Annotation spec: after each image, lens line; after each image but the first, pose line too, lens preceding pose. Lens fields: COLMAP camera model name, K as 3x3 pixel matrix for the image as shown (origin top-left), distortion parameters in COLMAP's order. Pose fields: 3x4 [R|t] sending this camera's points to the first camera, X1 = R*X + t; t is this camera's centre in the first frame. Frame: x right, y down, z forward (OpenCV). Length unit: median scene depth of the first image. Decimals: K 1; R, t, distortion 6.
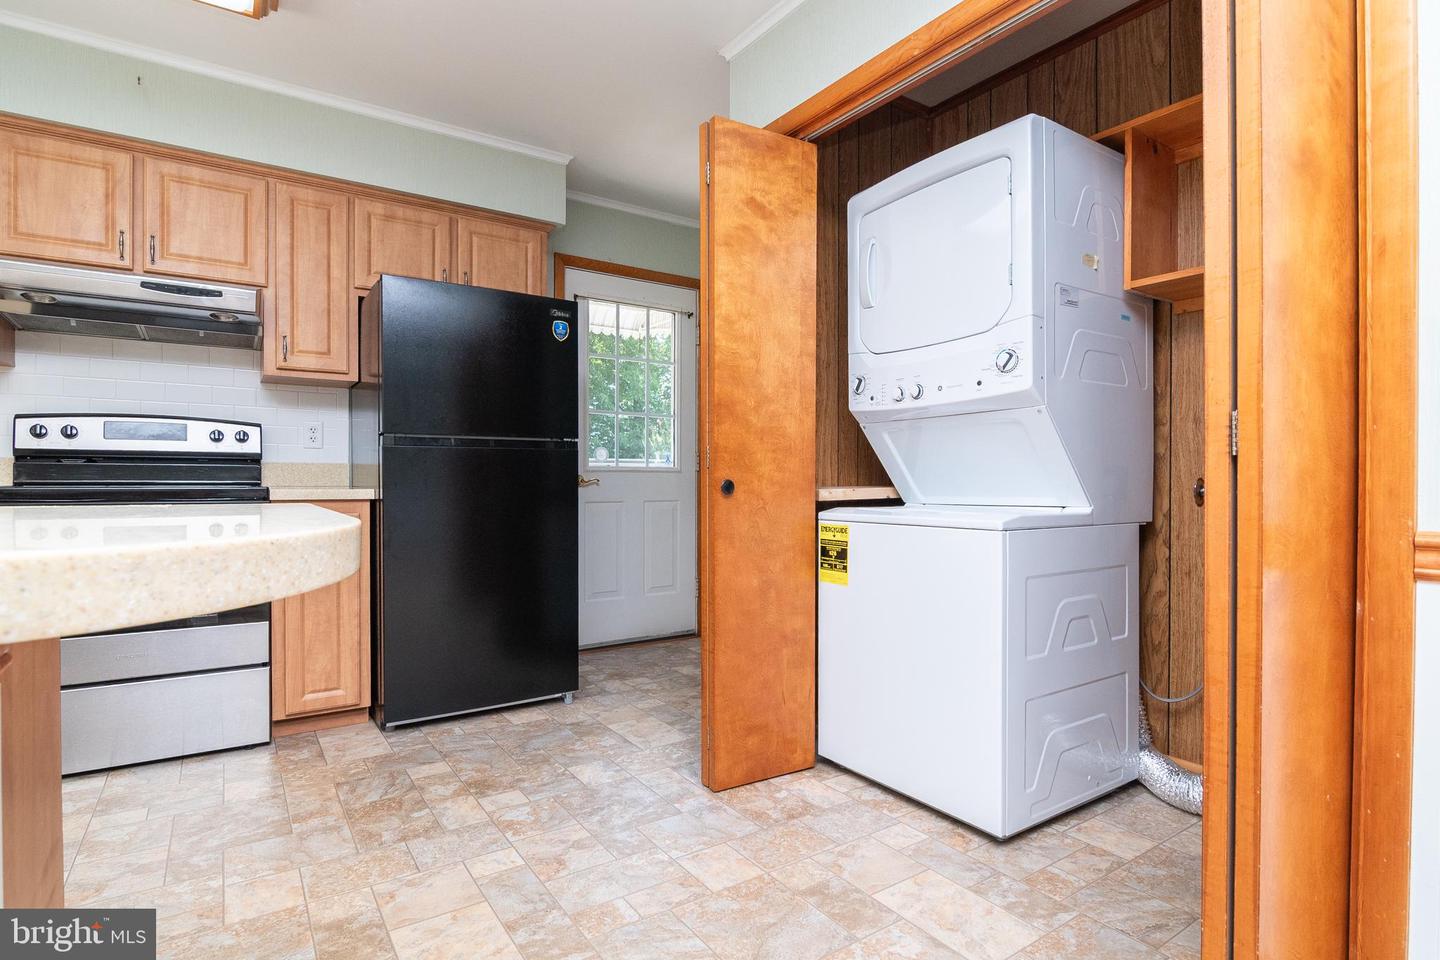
lens RADIAL K [[717.2, 0, 717.8], [0, 717.2, 487.8], [0, 0, 1]] dist [-0.006523, -0.004805]
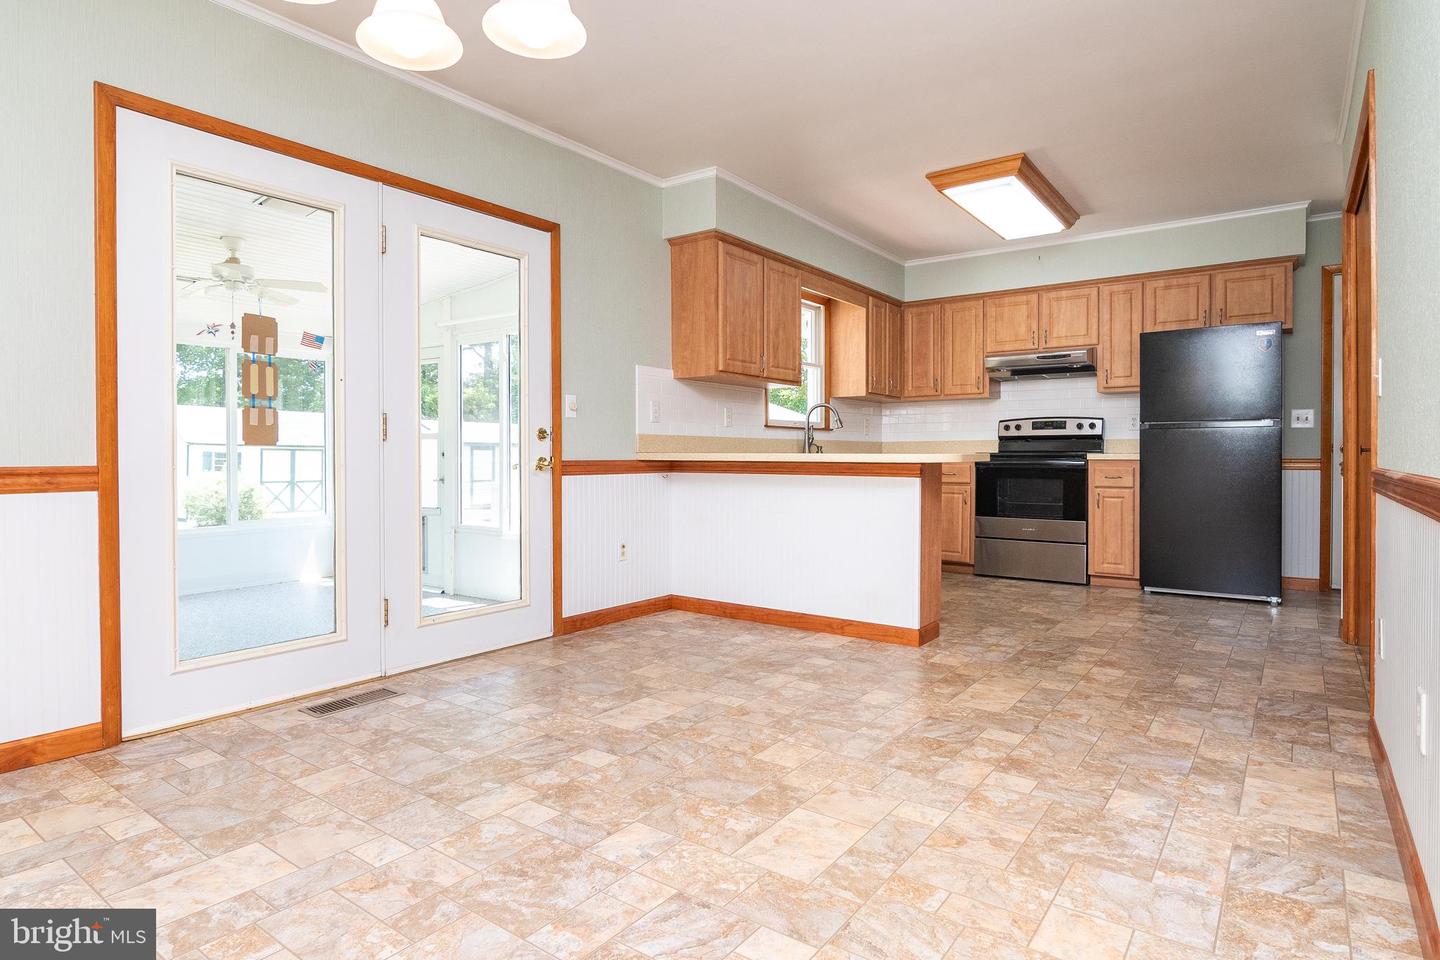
lens RADIAL K [[799.9, 0, 713.7], [0, 799.9, 468.6], [0, 0, 1]] dist [-0.010804, -0.004902]
pose [[0.329433, 0.017610, -0.944015, 1.030393], [-0.001670, 0.999835, 0.018069, 0.003587], [0.944177, -0.004376, 0.329408, -0.641359]]
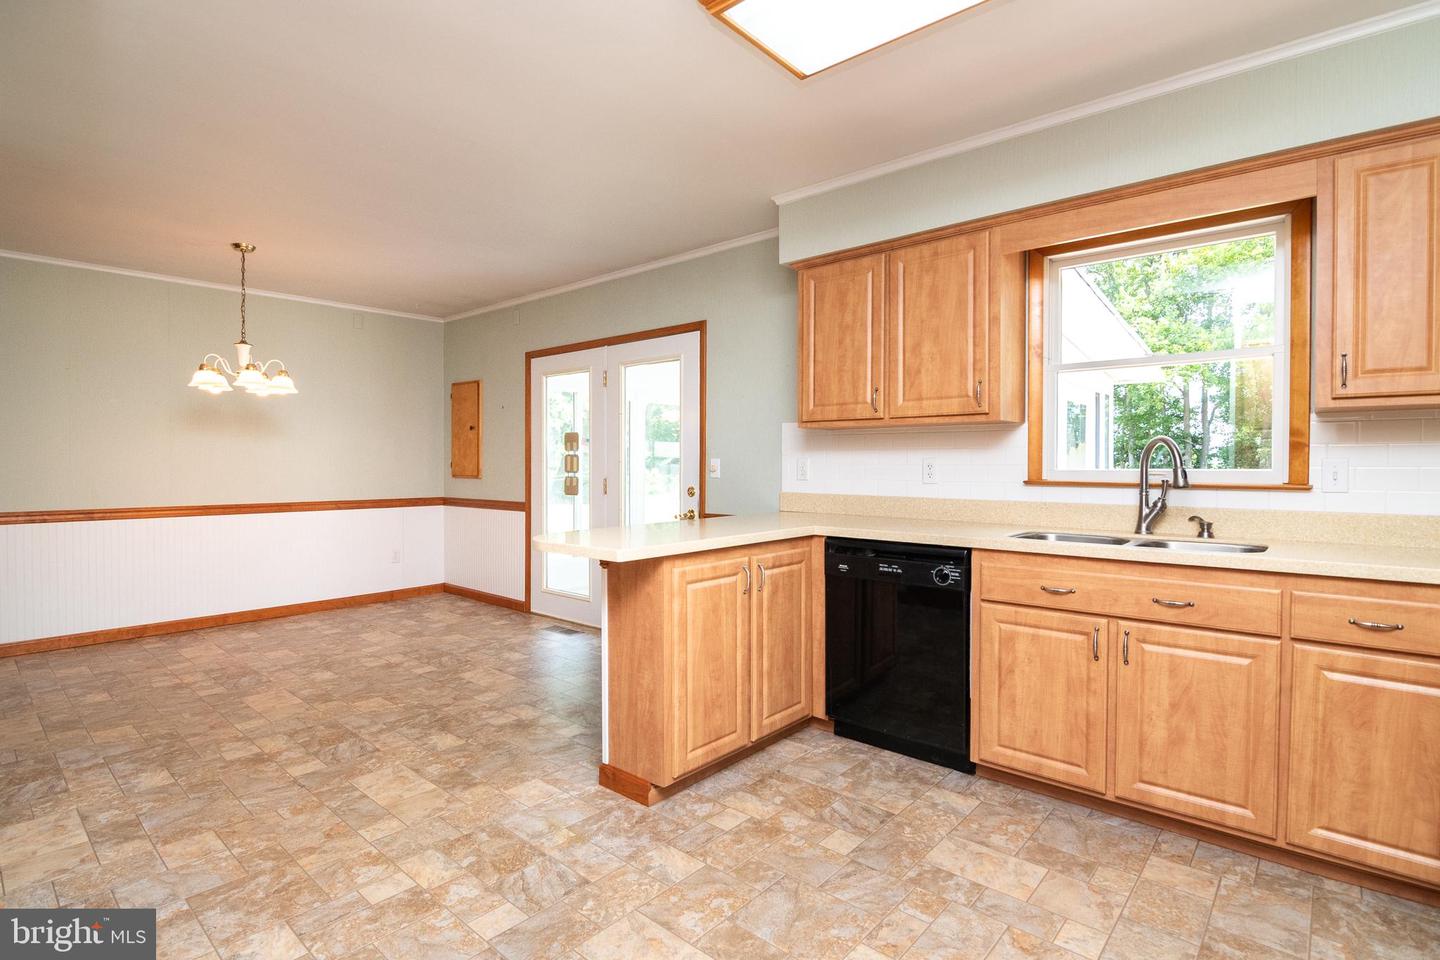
lens RADIAL K [[717.2, 0, 717.0], [0, 717.2, 473.6], [0, 0, 1]] dist [-0.006523, -0.004805]
pose [[-0.972191, 0.004688, -0.234144, -0.106815], [0.000390, 0.999831, 0.018399, -0.102869], [0.234190, 0.017796, -0.972028, 1.157682]]
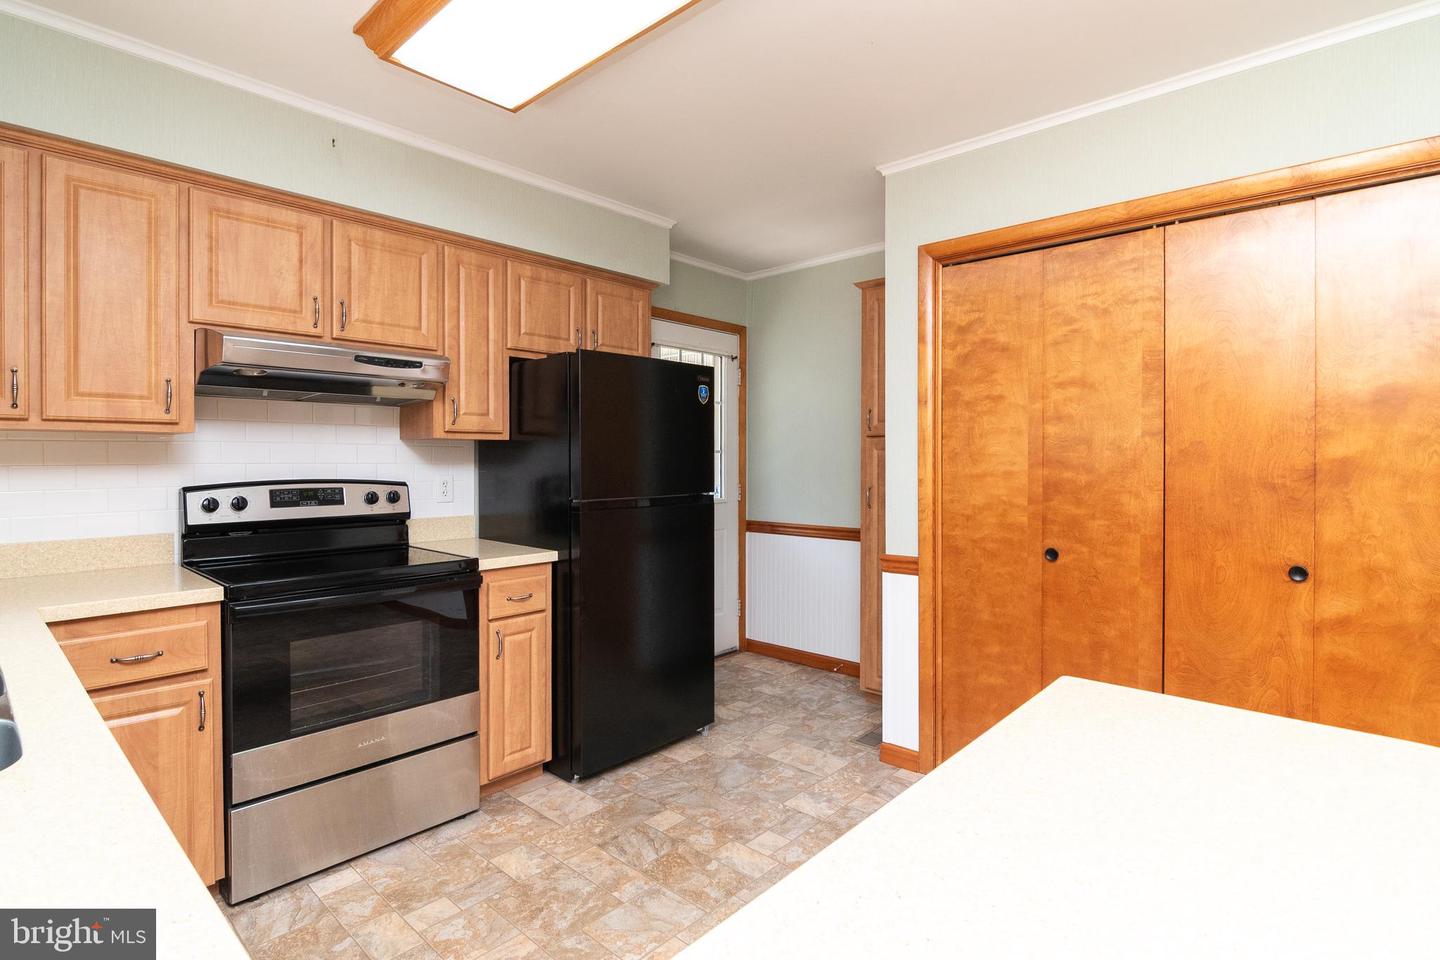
lens RADIAL K [[717.2, 0, 719.0], [0, 717.2, 465.6], [0, 0, 1]] dist [-0.006523, -0.004805]
pose [[0.973239, -0.001676, 0.229790, -0.497510], [0.000722, 0.999991, 0.004235, -0.129204], [-0.229795, -0.003956, 0.973231, -0.066960]]
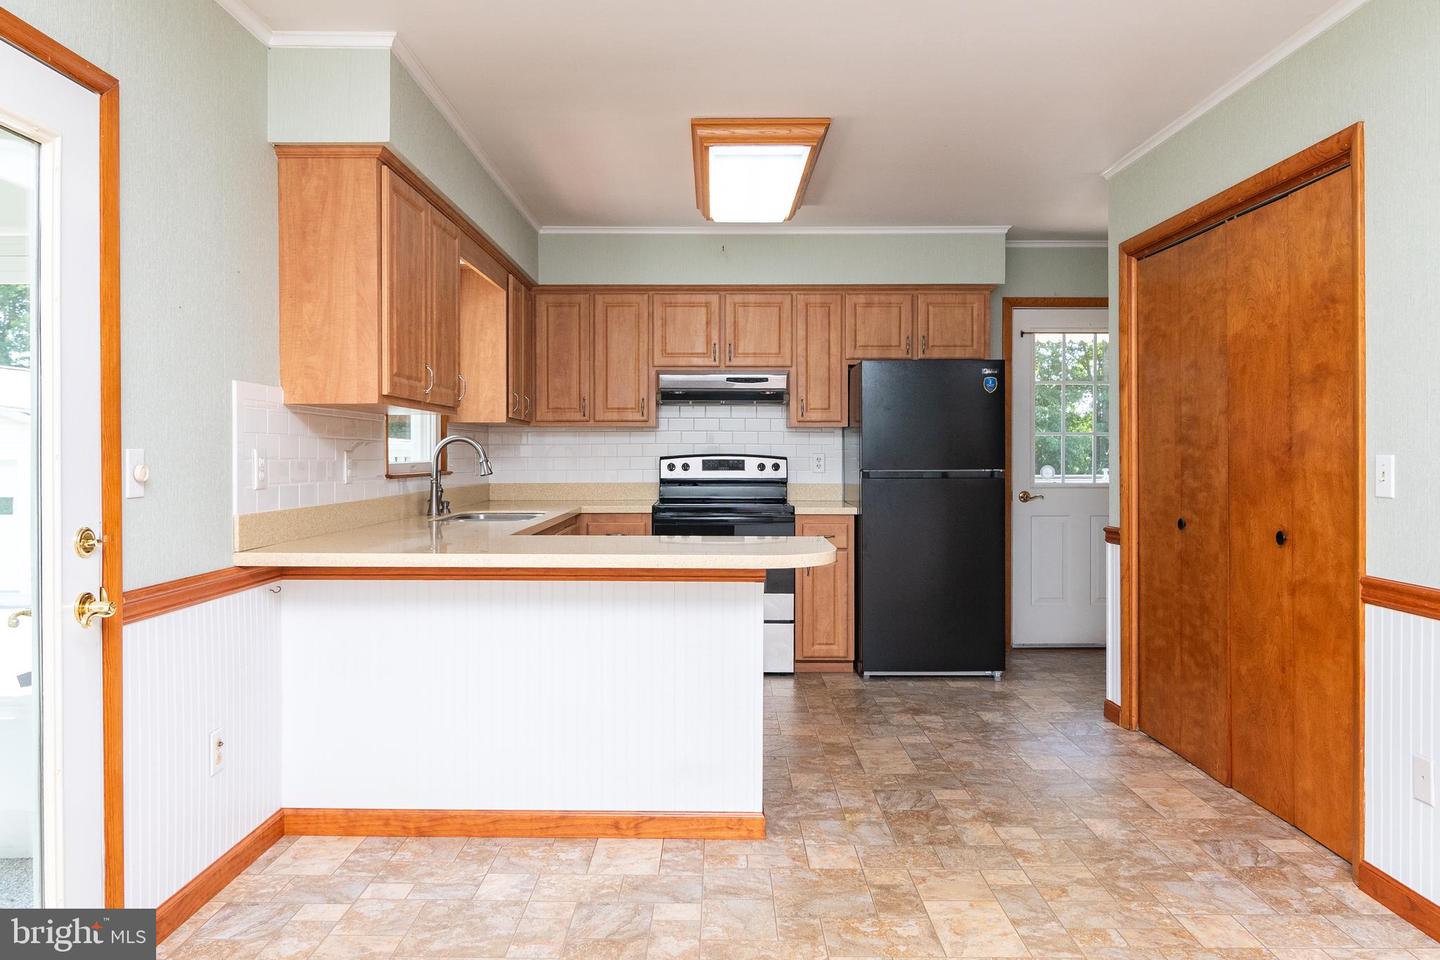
lens RADIAL K [[1019.3, 0, 717.5], [0, 1019.3, 456.1], [0, 0, 1]] dist [-0.002134, -0.005918]
pose [[0.824090, 0.004293, -0.566442, 0.447738], [-0.004292, 0.999990, 0.001335, -0.103895], [0.566442, 0.001331, 0.824100, -0.845845]]
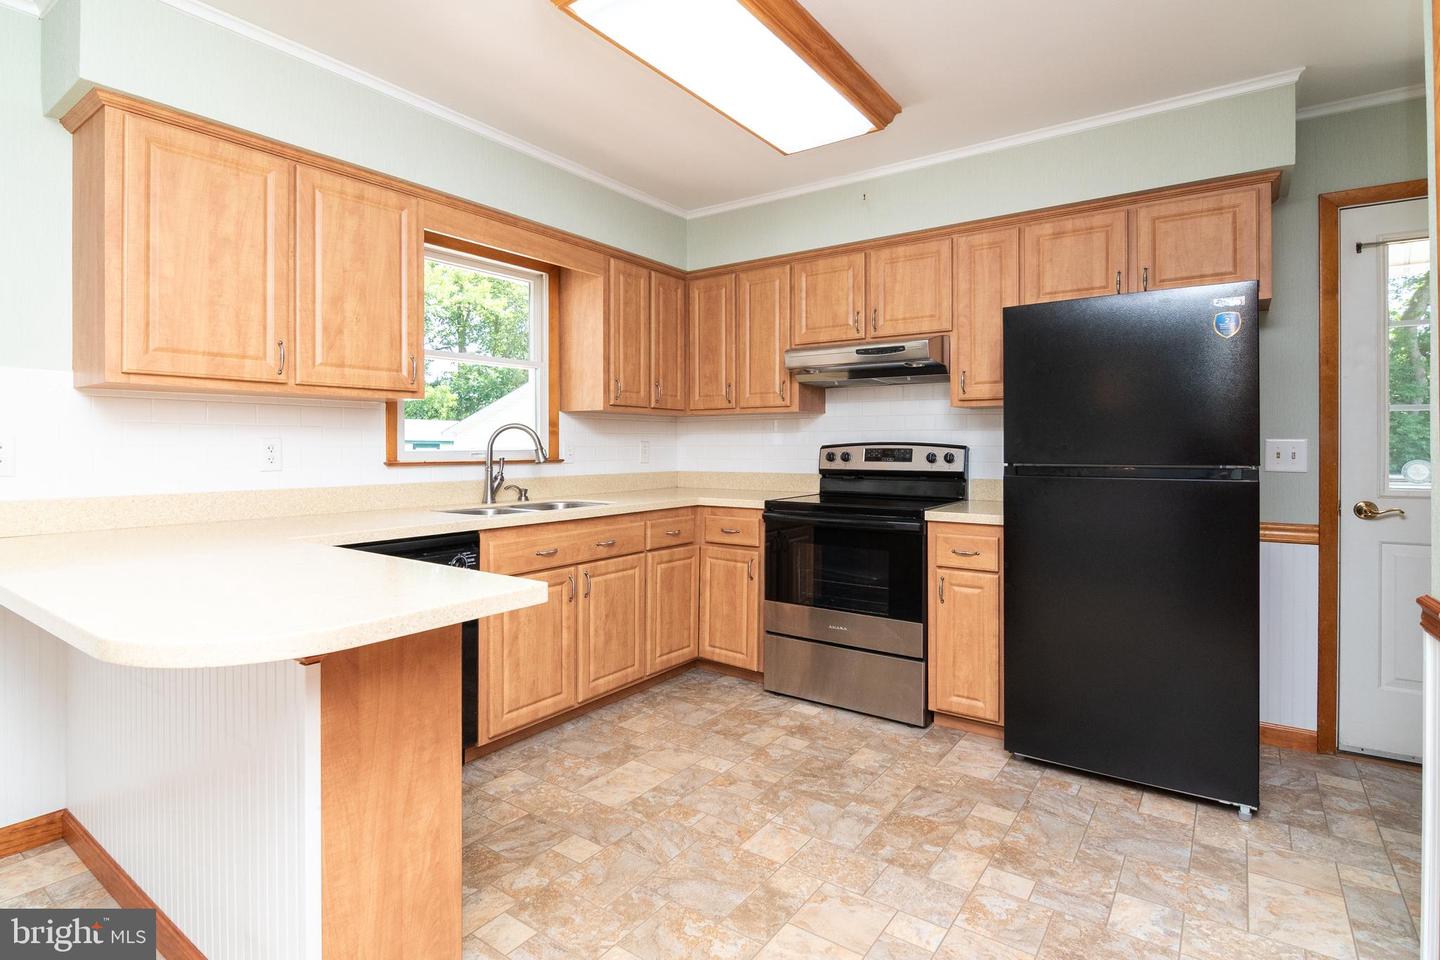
lens RADIAL K [[717.2, 0, 711.7], [0, 717.2, 447.7], [0, 0, 1]] dist [-0.006523, -0.004805]
pose [[0.333526, 0.005961, -0.942722, 0.343749], [-0.003788, 0.999980, 0.004983, -0.100828], [0.942733, 0.001909, 0.333542, 0.260306]]
